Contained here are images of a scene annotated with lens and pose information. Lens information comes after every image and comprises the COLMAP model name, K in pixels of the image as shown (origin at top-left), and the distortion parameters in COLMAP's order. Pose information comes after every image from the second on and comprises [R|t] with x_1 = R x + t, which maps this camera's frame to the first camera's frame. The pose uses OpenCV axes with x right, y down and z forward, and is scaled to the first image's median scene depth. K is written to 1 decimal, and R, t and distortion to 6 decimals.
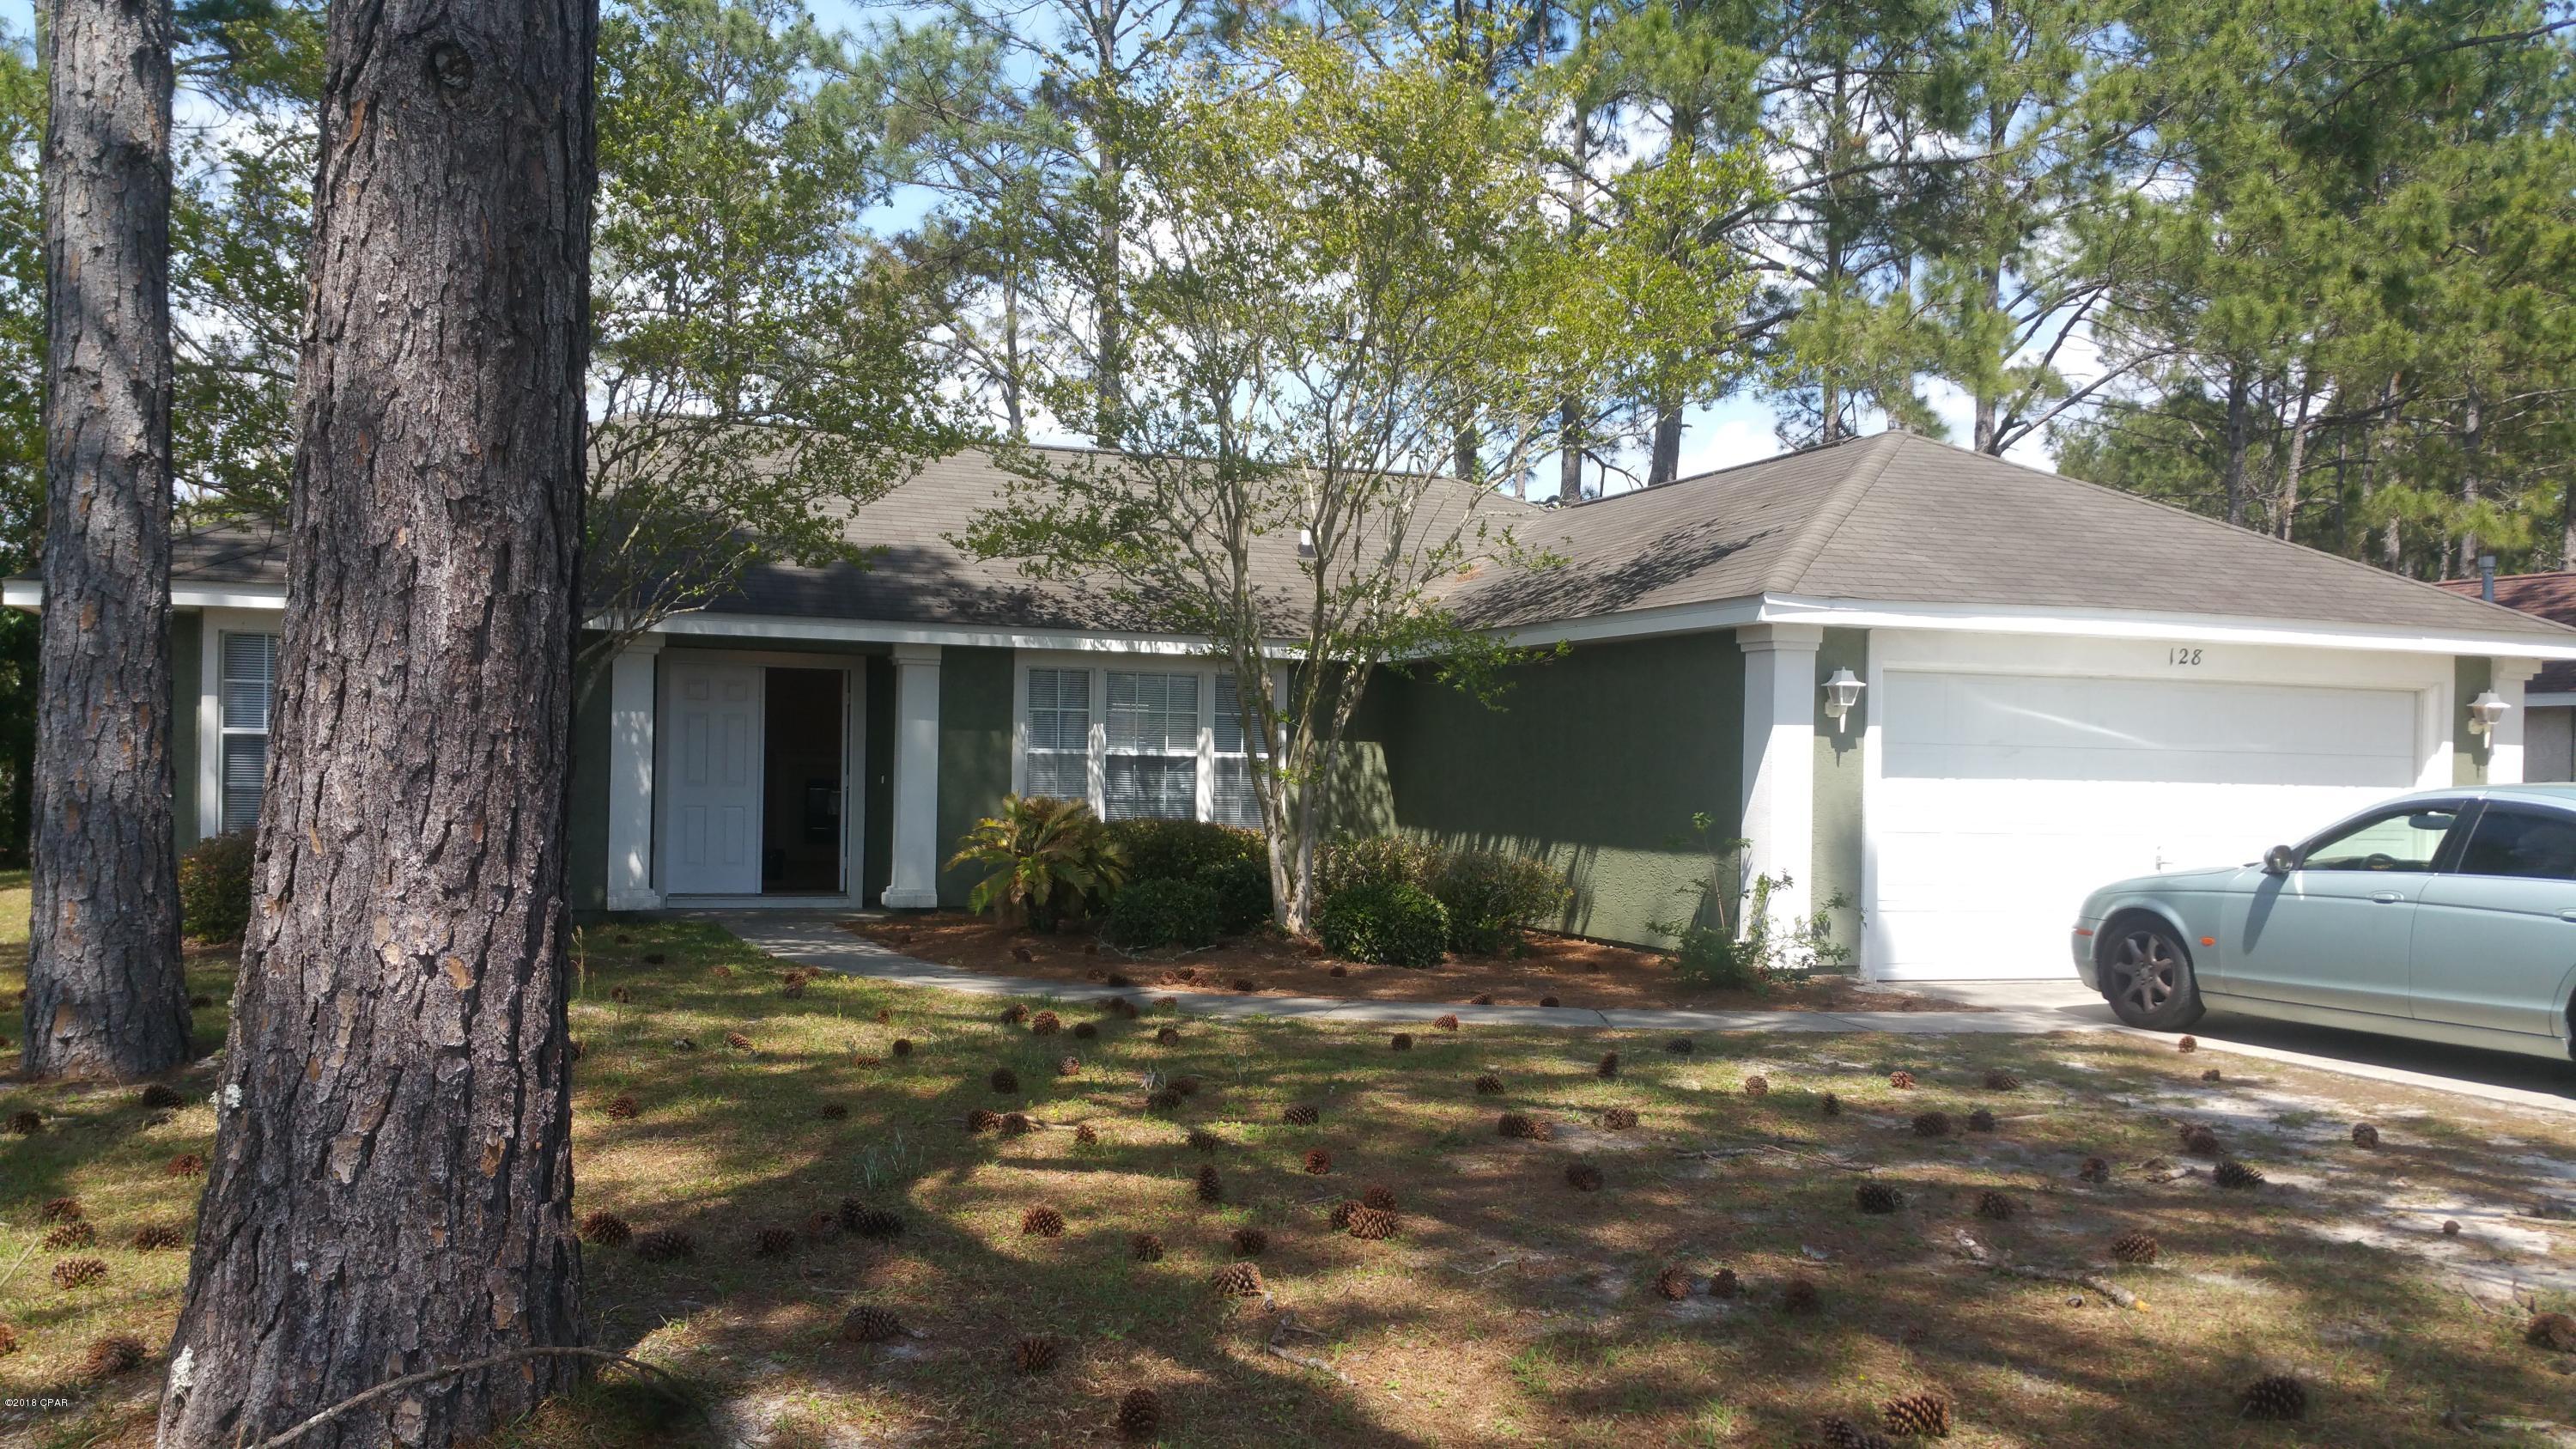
lens RADIAL K [[2149.4, 0, 1290.7], [0, 2149.4, 728.2], [0, 0, 1]] dist [0.000739, -0.000834]
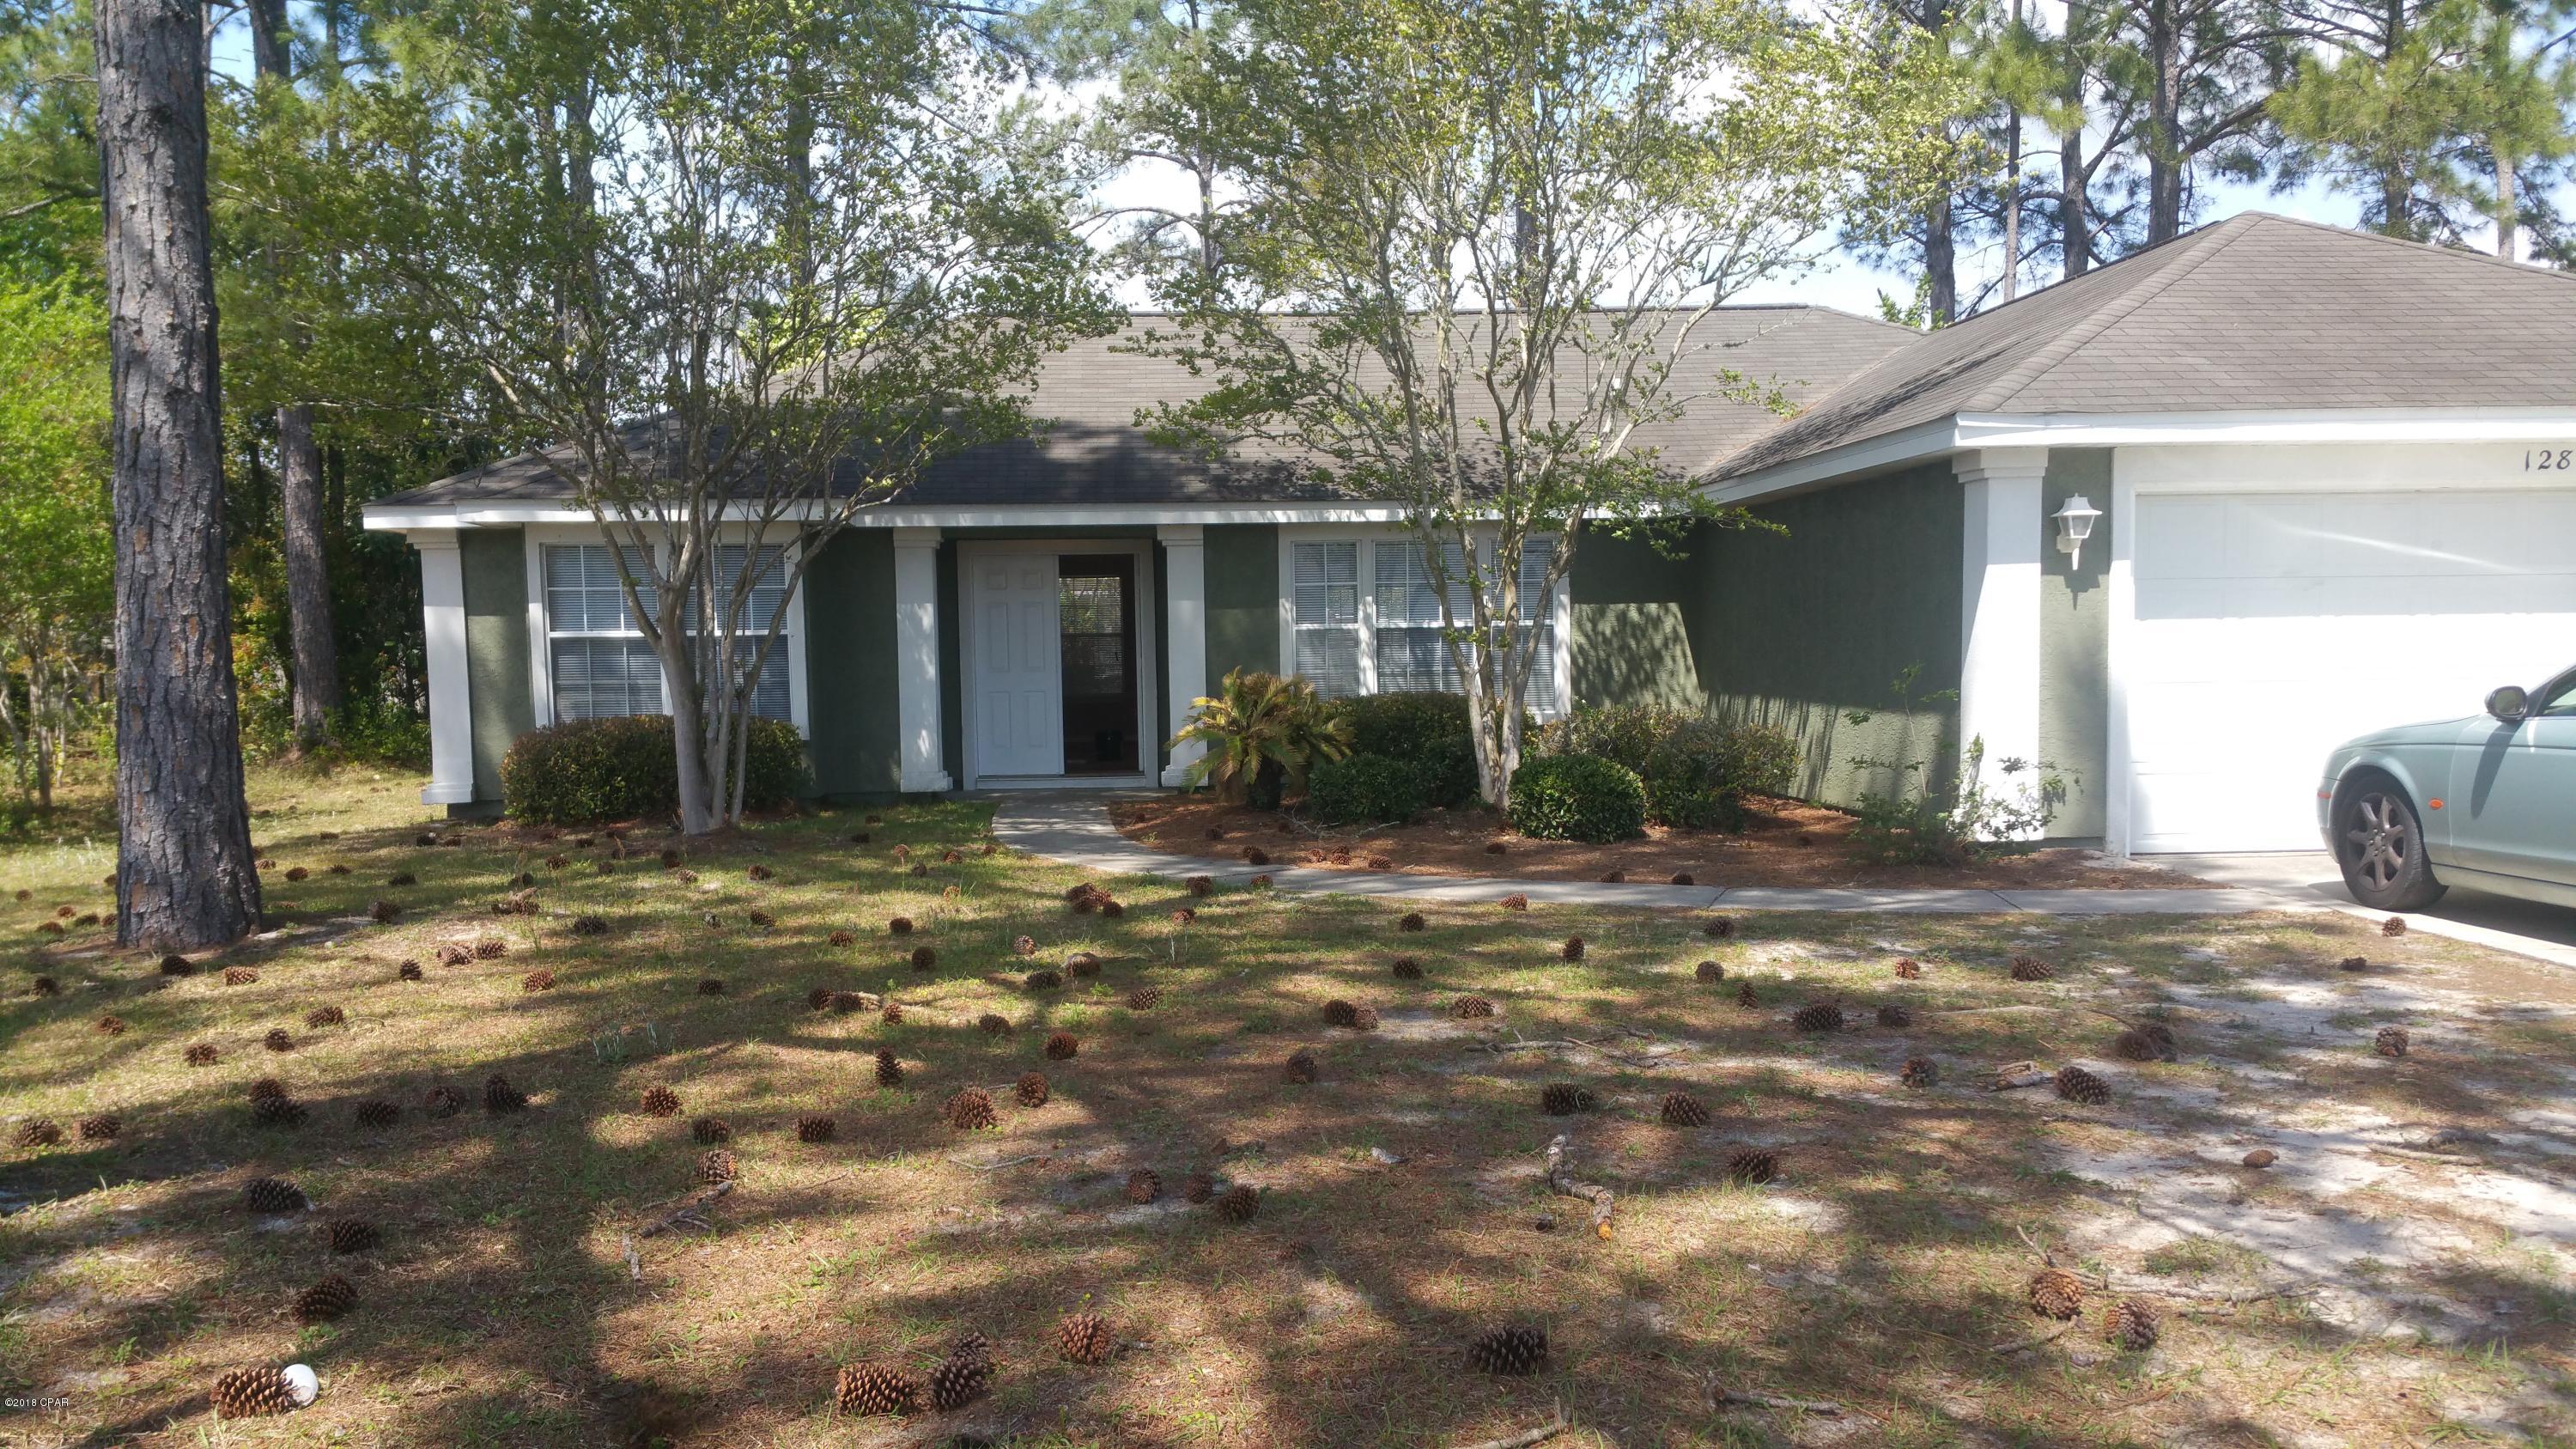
lens RADIAL K [[2147.6, 0, 1177.5], [0, 2147.6, 756.8], [0, 0, 1]] dist [0.085870, -0.215151]
pose [[0.950243, -0.019127, -0.310923, 0.177292], [0.040930, 0.997126, 0.063750, 0.006547], [0.308810, -0.073304, 0.948295, 0.051903]]
